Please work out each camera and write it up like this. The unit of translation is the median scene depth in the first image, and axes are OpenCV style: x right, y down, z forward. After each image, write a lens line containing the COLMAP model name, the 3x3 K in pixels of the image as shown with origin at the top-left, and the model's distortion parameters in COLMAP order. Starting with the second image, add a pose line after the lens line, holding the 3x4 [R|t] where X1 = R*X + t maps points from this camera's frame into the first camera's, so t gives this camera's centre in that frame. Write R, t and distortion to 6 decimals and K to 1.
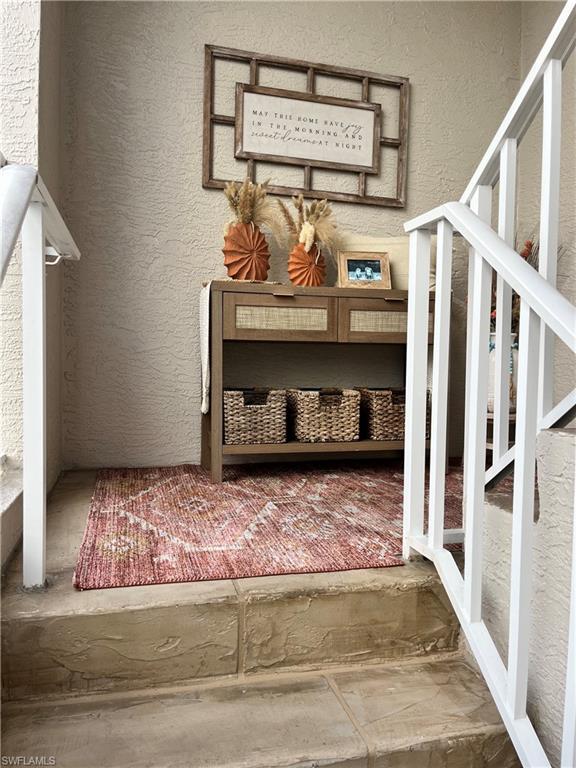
lens RADIAL K [[585.0, 0, 288.5], [0, 585.0, 384.4], [0, 0, 1]] dist [0.006349, -0.005203]
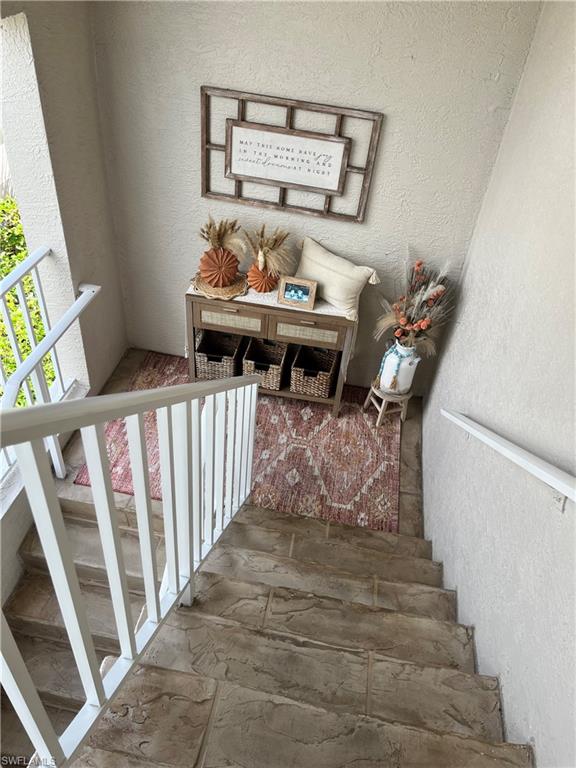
lens RADIAL K [[585.0, 0, 288.8], [0, 585.0, 383.9], [0, 0, 1]] dist [0.006349, -0.005203]
pose [[0.906115, 0.313675, -0.283838, 0.543144], [-0.081442, 0.787758, 0.610577, -0.822161], [0.415118, -0.530137, 0.739346, -0.145805]]
